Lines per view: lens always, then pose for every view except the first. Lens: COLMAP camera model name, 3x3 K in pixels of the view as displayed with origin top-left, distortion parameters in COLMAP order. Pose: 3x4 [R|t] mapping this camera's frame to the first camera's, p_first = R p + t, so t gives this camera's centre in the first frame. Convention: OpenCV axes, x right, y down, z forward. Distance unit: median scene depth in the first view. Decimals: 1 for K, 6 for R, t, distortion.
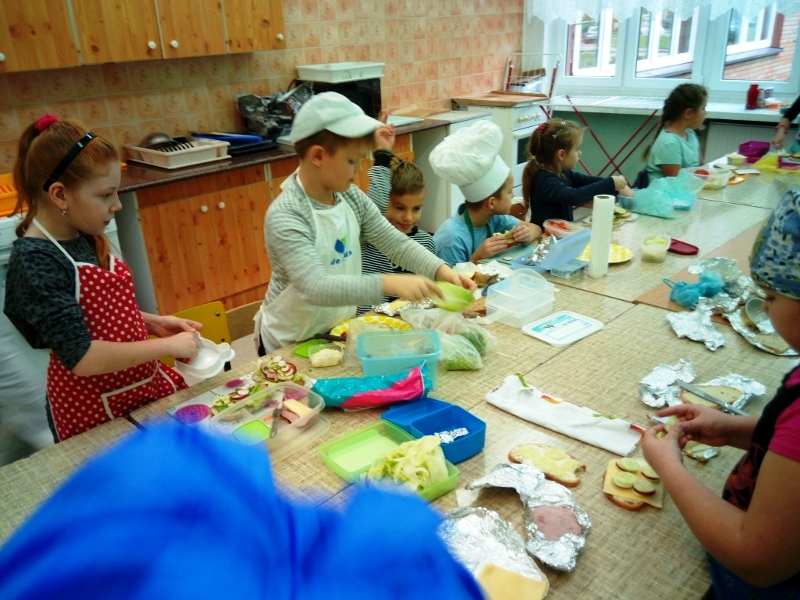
lens RADIAL K [[656.5, 0, 399.5], [0, 656.5, 327.0], [0, 0, 1]] dist [0.065989, -0.009185]
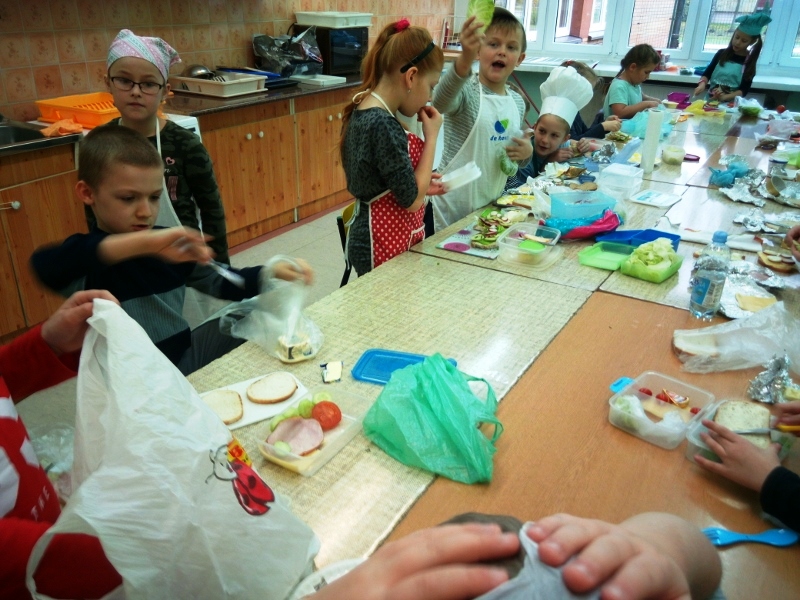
lens RADIAL K [[687.3, 0, 400.0], [0, 687.3, 300.0], [0, 0, 1]] dist [0.076069, 0.000217]
pose [[0.968179, -0.042570, 0.246612, -0.330035], [0.045889, 0.998917, -0.007727, 0.102947], [-0.246016, 0.018798, 0.969083, -0.145953]]
